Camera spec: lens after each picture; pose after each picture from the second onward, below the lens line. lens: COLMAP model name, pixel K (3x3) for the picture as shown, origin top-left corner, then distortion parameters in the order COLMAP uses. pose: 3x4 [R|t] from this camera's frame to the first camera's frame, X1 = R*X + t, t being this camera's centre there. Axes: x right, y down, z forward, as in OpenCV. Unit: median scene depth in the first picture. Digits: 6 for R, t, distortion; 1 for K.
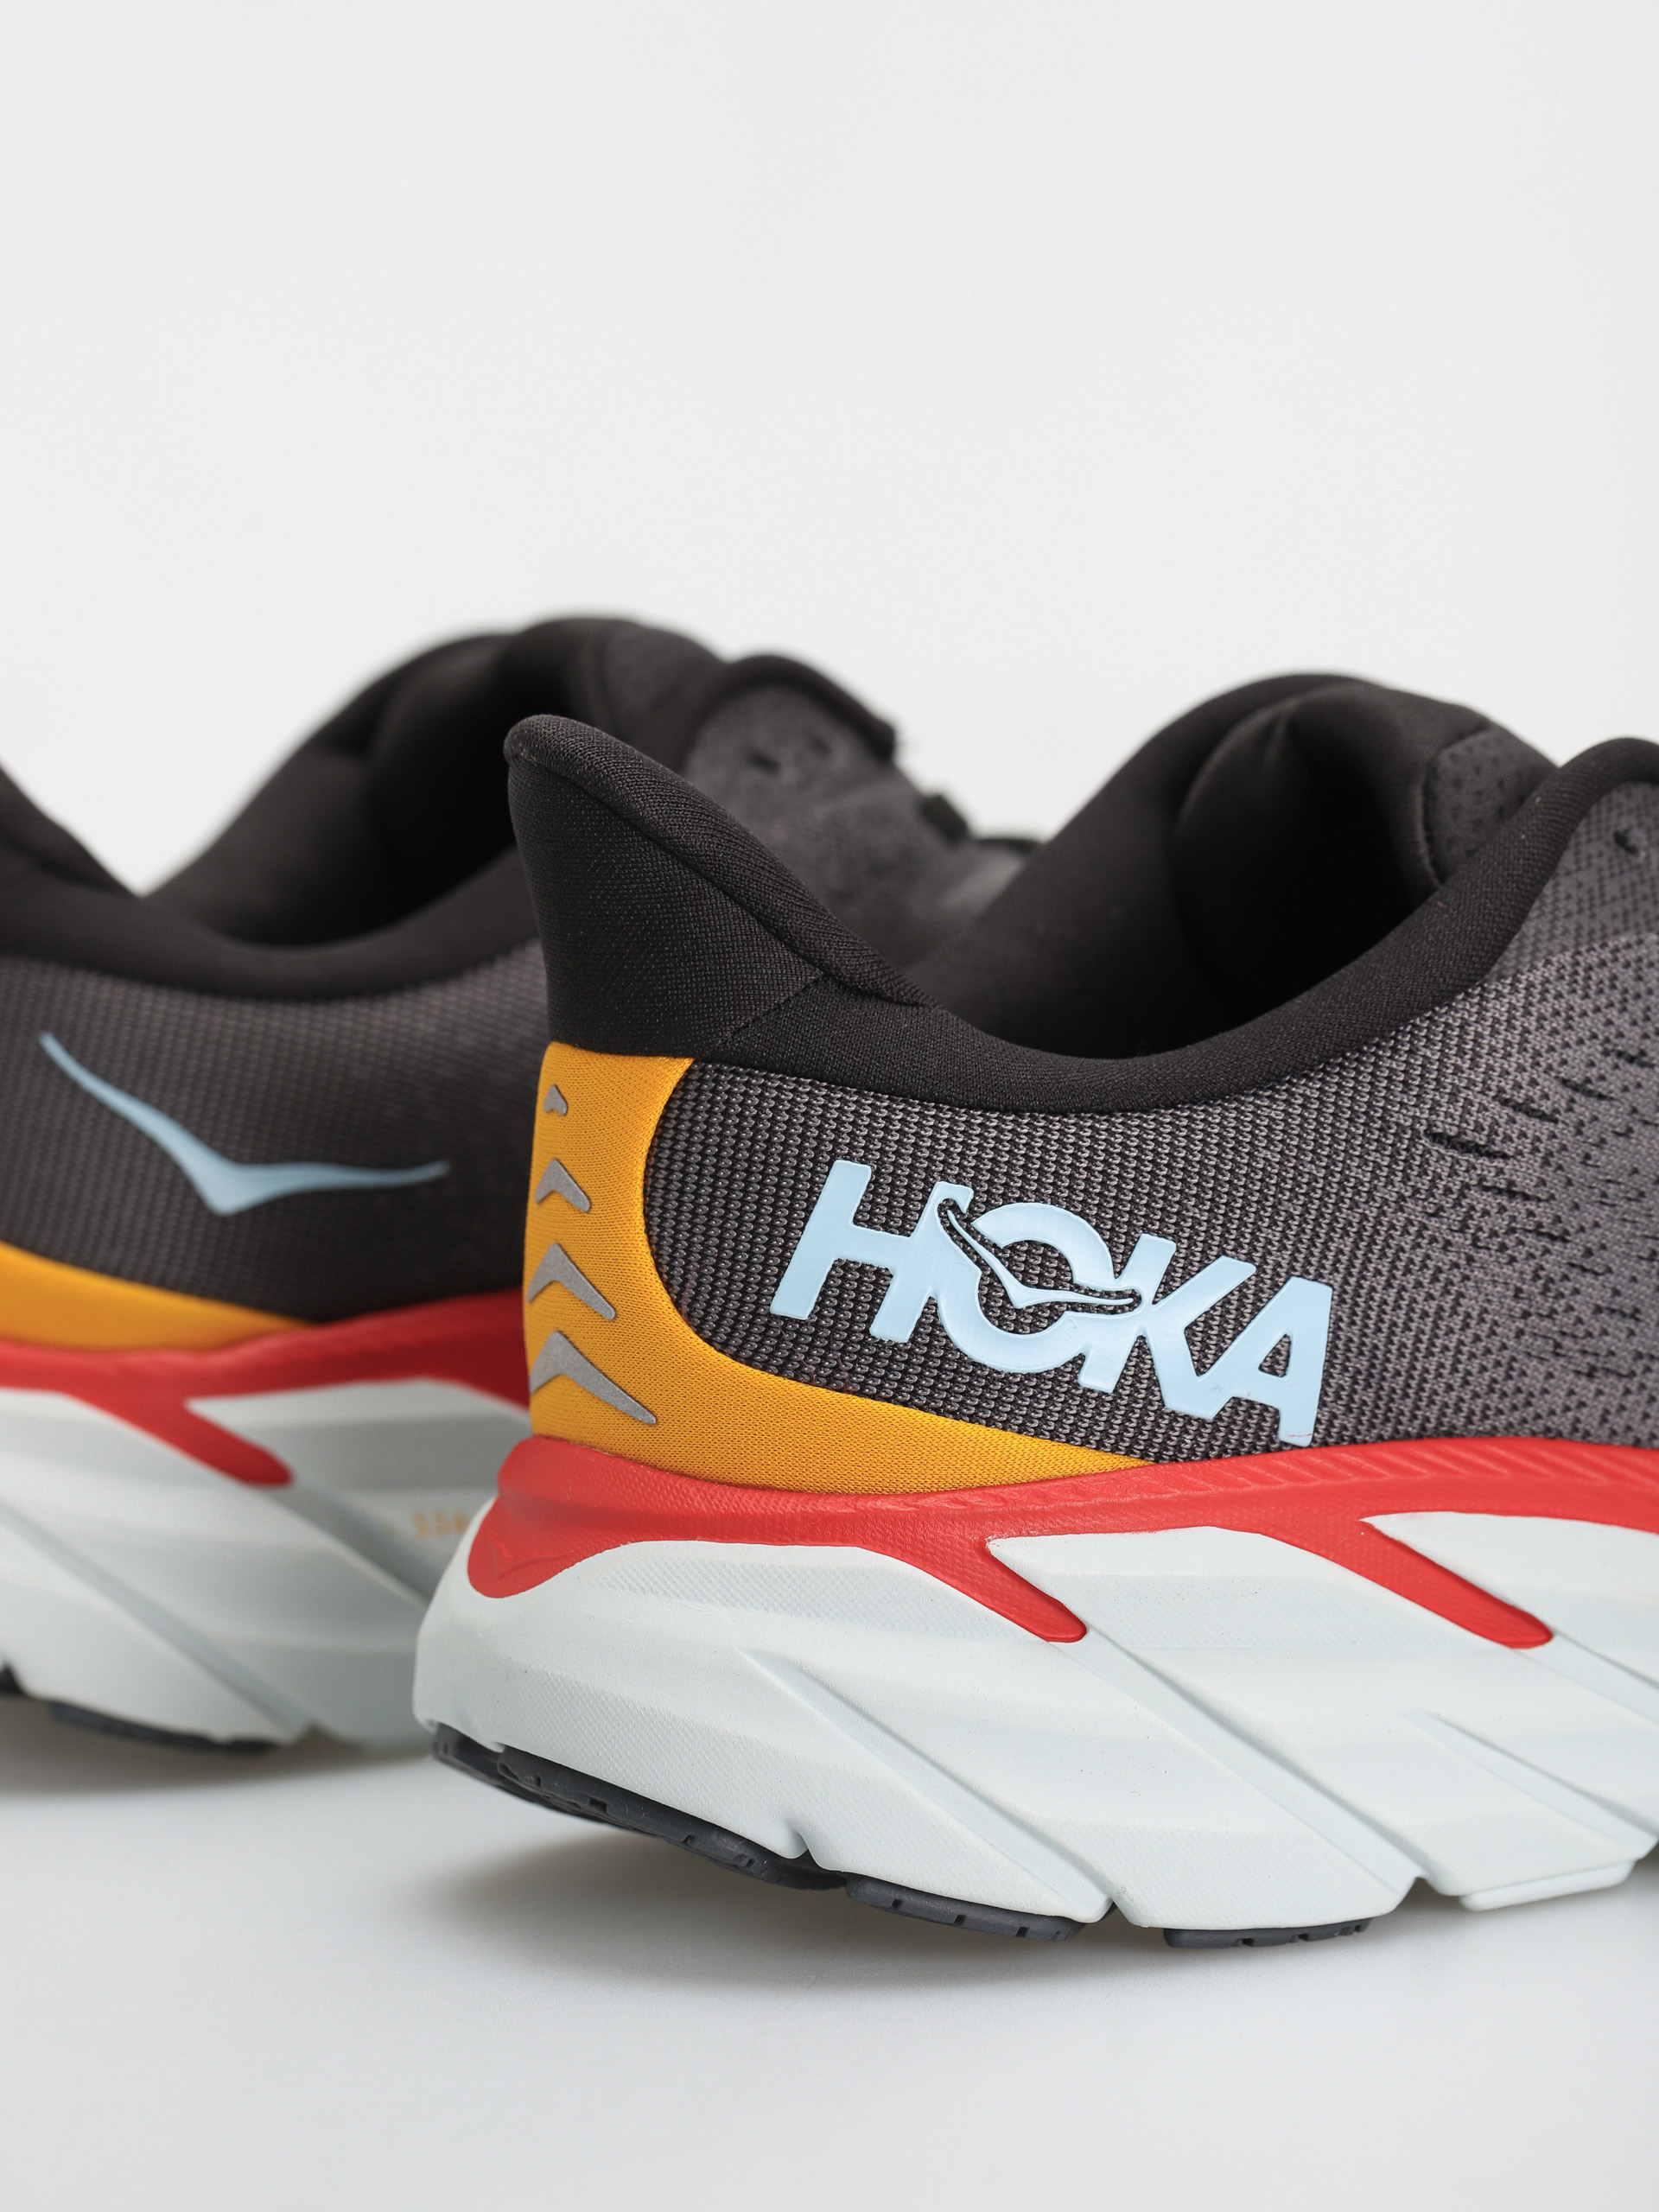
lens RADIAL K [[8760.7, 0, 829.5], [0, 8760.7, 1106.0], [0, 0, 1]] dist [-0.066959, 6.411162]
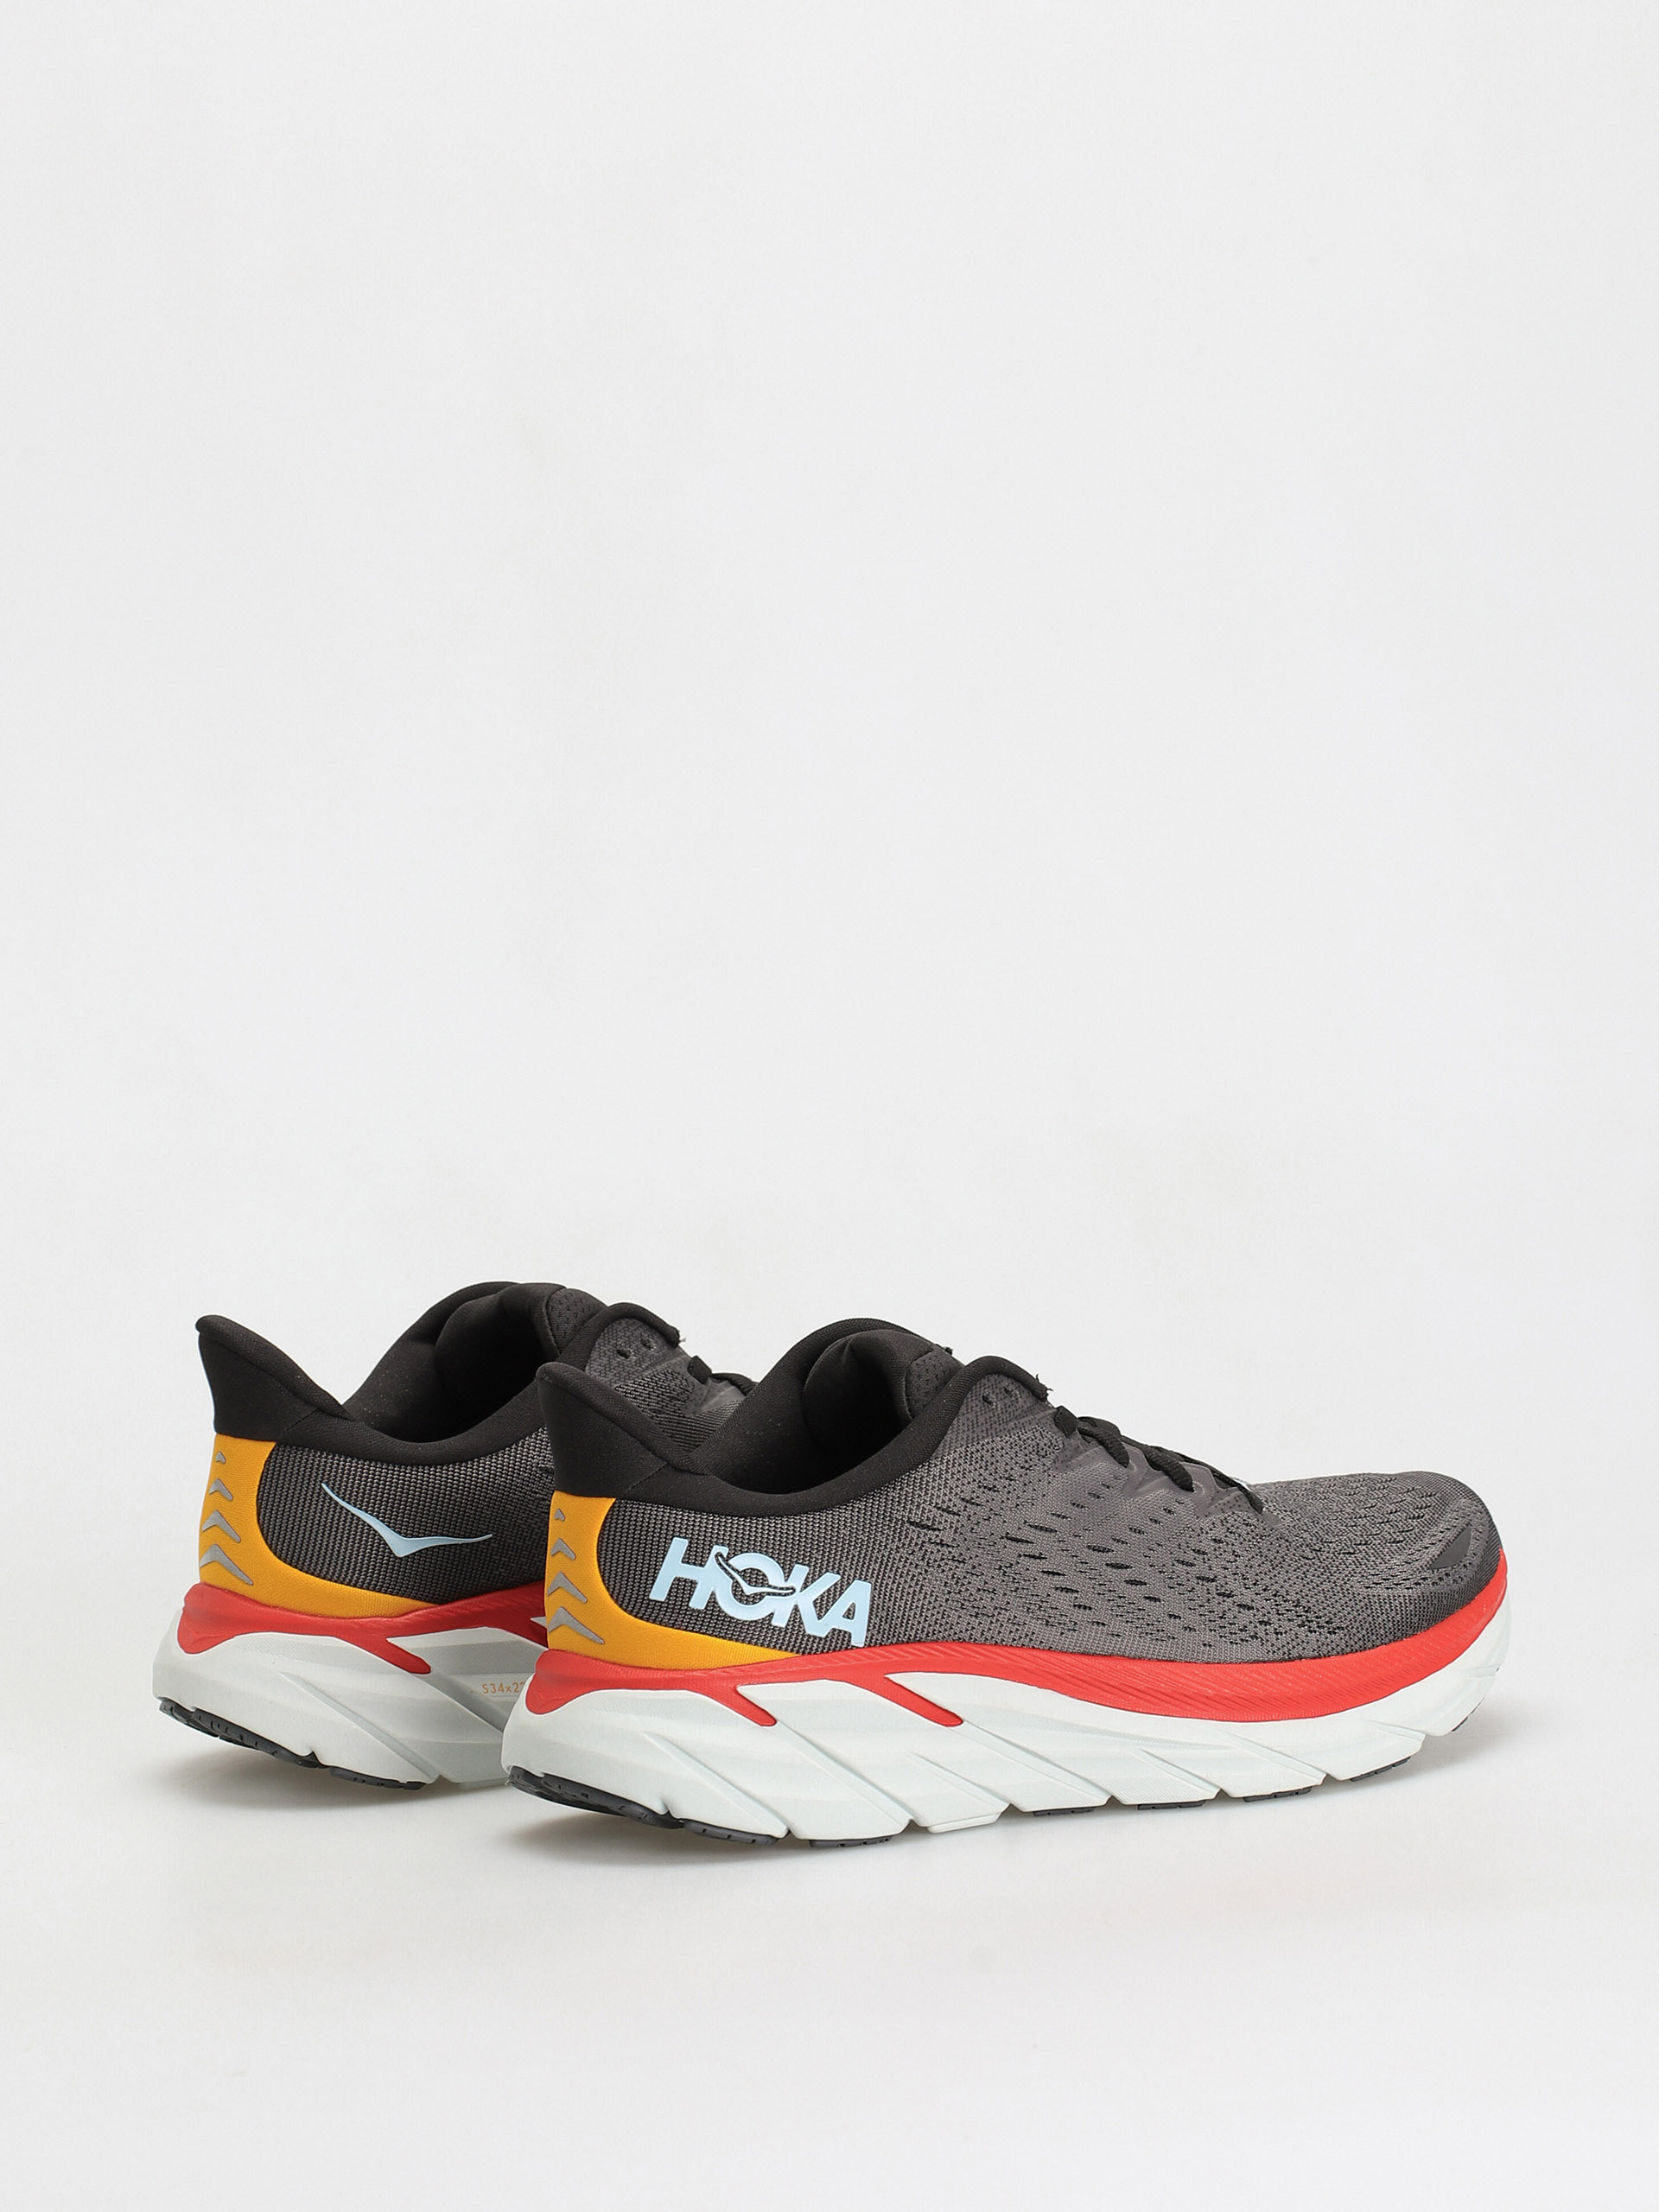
lens RADIAL K [[8760.7, 0, 829.5], [0, 8760.7, 1106.0], [0, 0, 1]] dist [-0.066959, 6.411162]
pose [[0.998790, -0.017950, 0.045785, -0.067045], [0.019060, 0.999532, -0.023924, -0.056272], [-0.045334, 0.024768, 0.998665, -1.509418]]
